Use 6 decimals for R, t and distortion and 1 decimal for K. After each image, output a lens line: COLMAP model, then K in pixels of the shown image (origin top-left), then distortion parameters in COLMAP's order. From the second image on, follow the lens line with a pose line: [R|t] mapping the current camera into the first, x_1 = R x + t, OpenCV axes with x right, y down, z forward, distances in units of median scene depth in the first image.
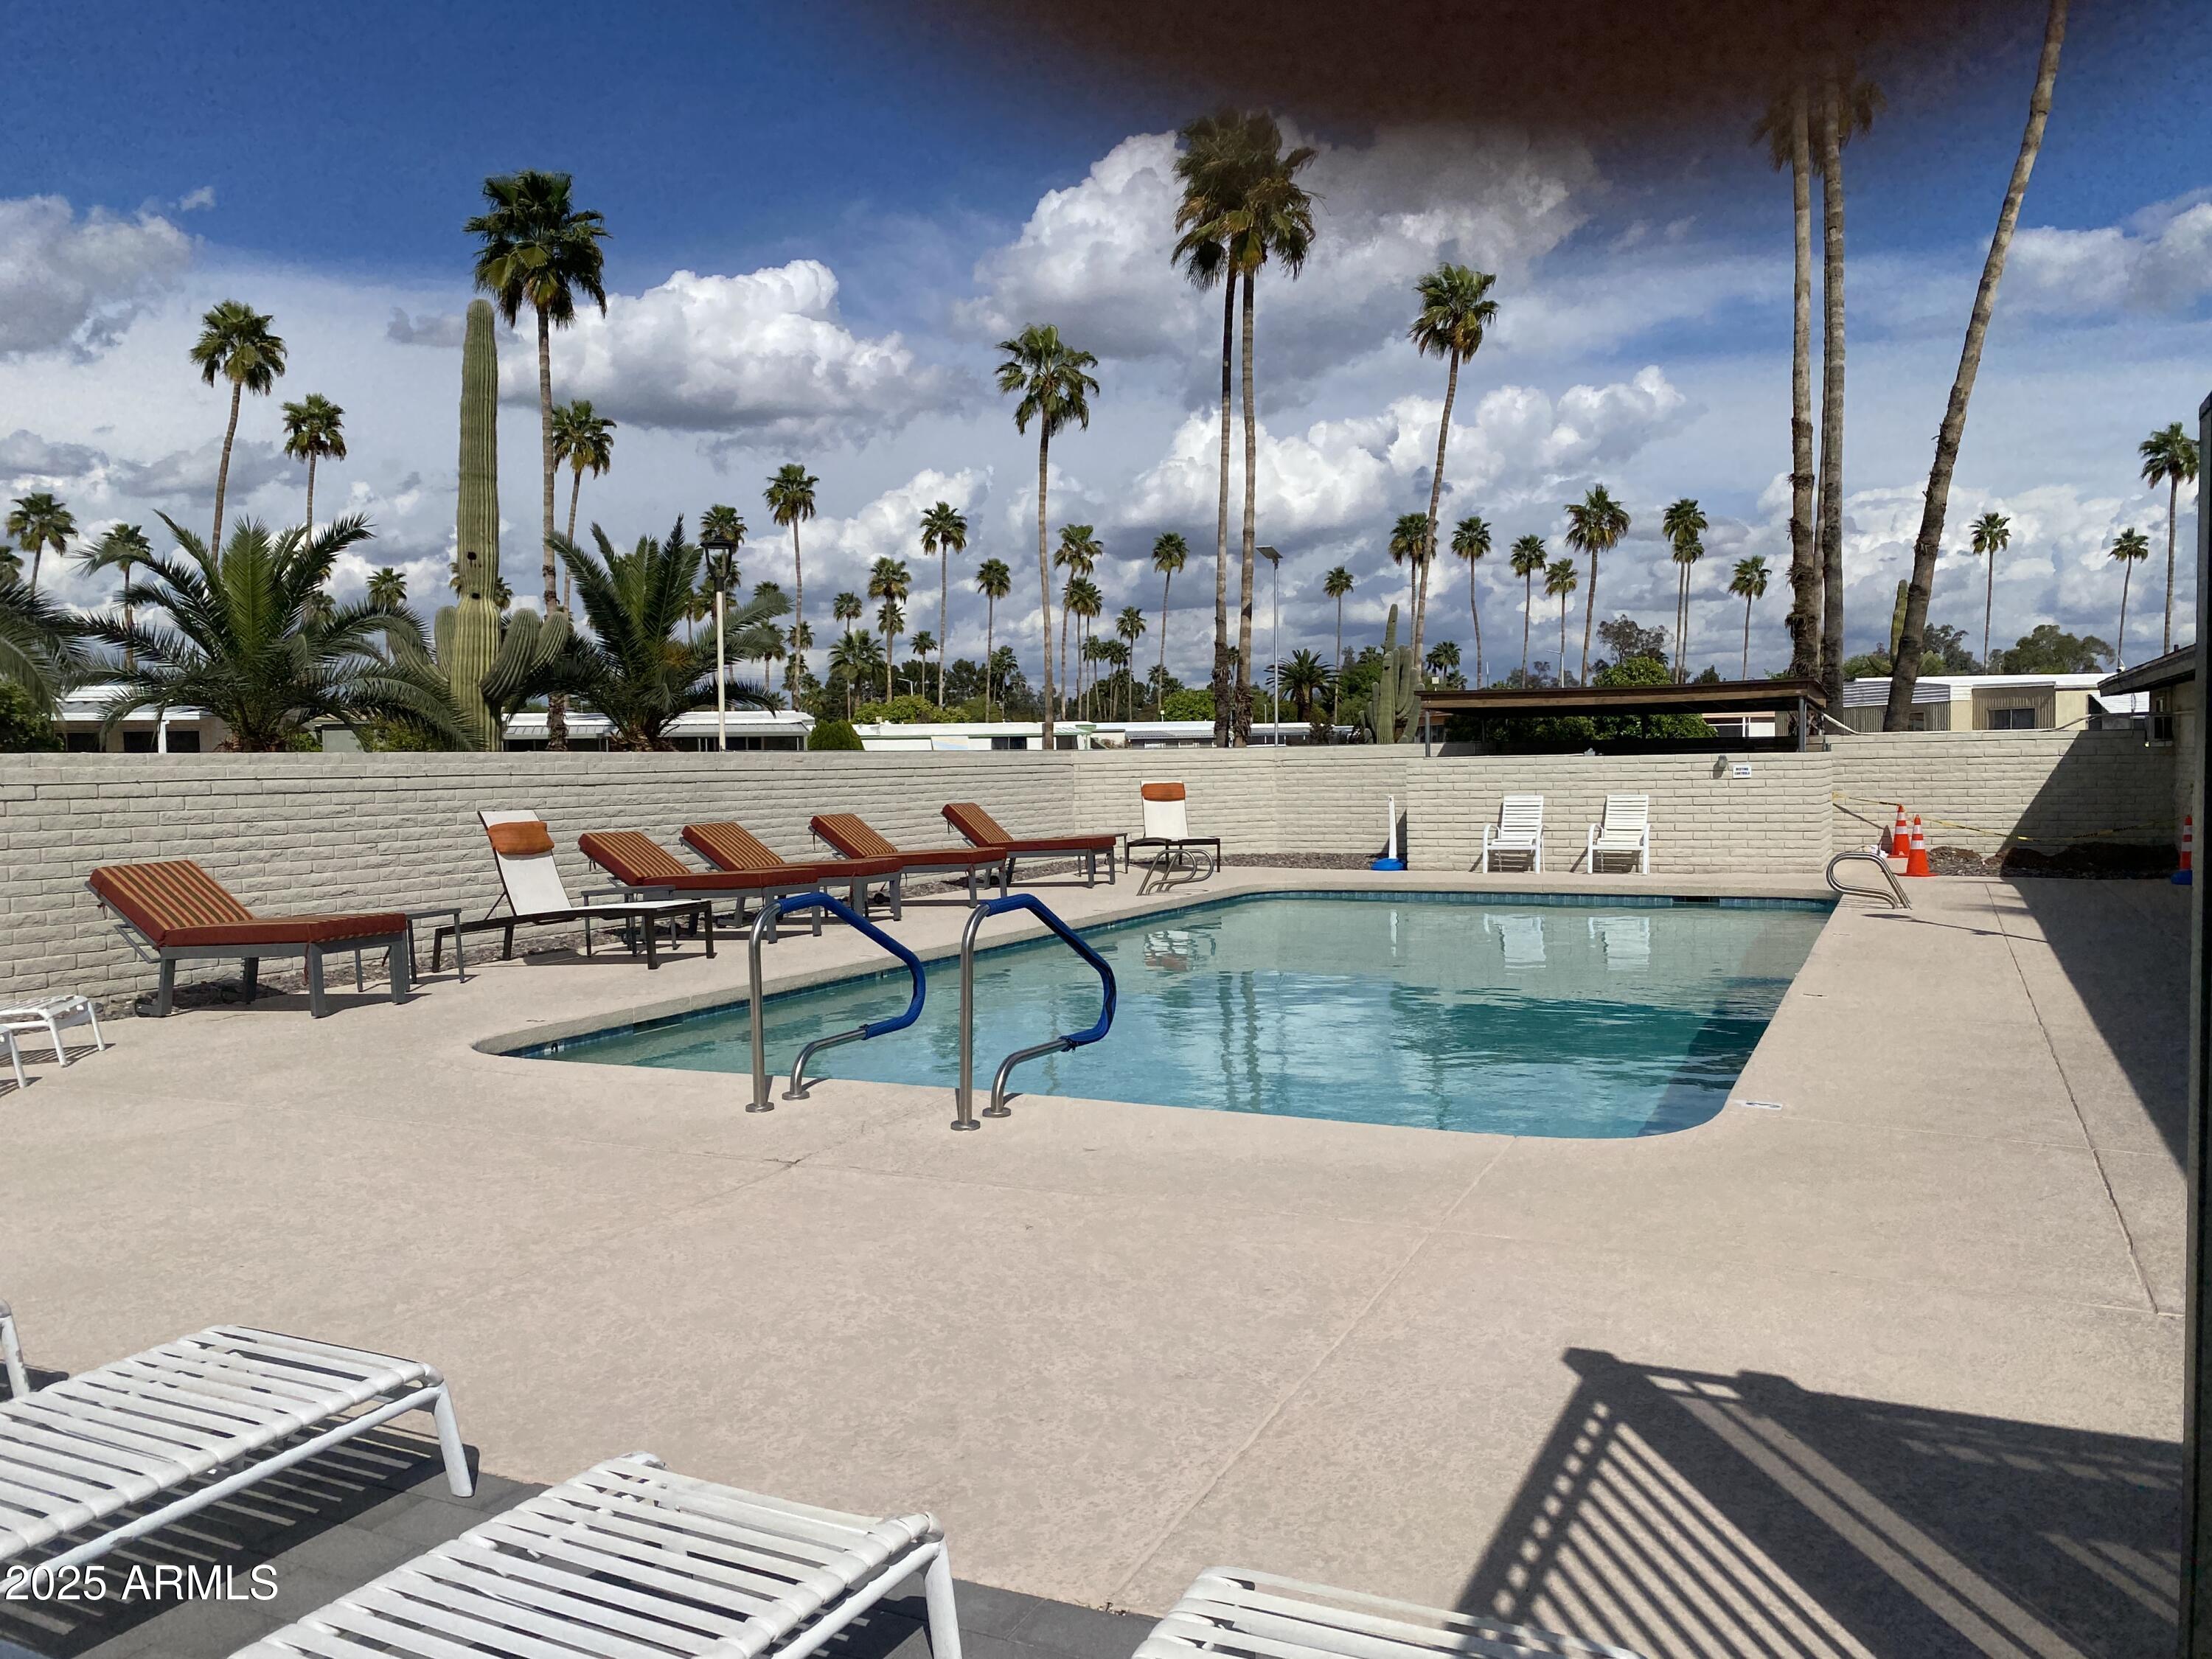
lens RADIAL K [[1683.7, 0, 1106.0], [0, 1683.7, 829.5], [0, 0, 1]] dist [0.063807, -0.130035]
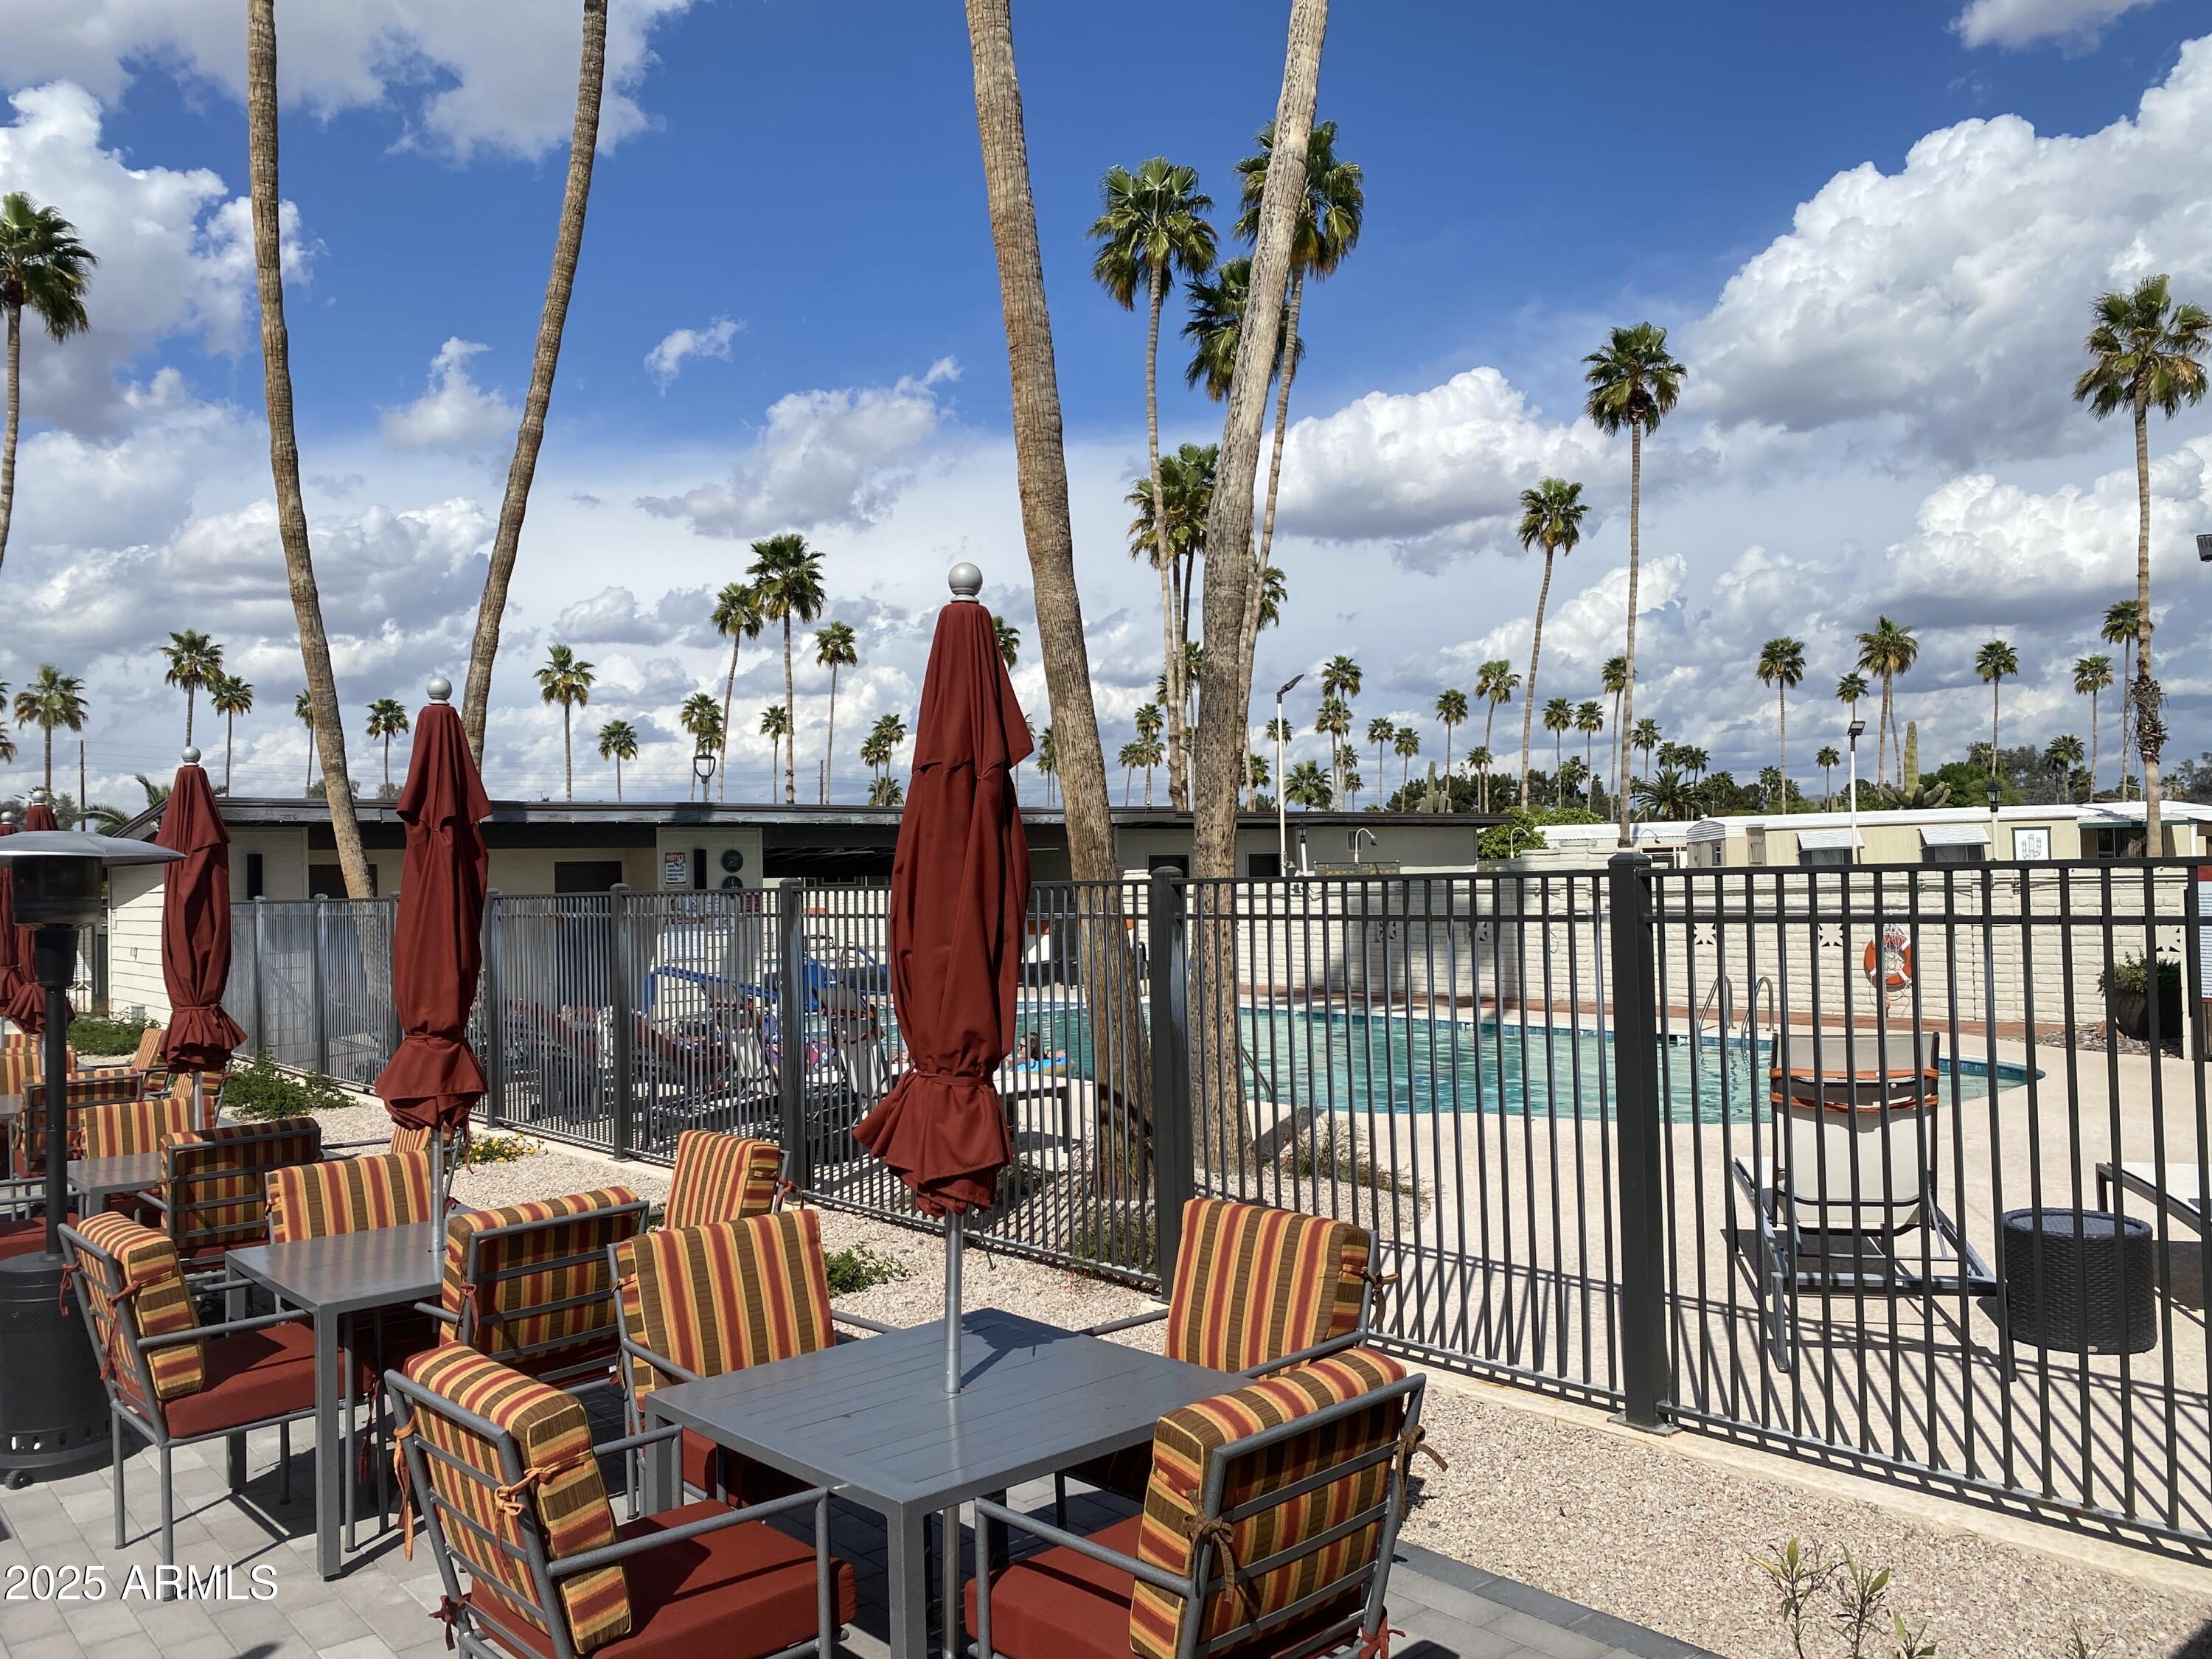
lens RADIAL K [[1683.7, 0, 1106.0], [0, 1683.7, 829.5], [0, 0, 1]] dist [0.063807, -0.130035]
pose [[0.924216, -0.023253, -0.381160, 0.256180], [-0.000719, 0.998037, -0.062630, 0.000070], [0.381868, 0.058158, 0.922385, -0.175294]]
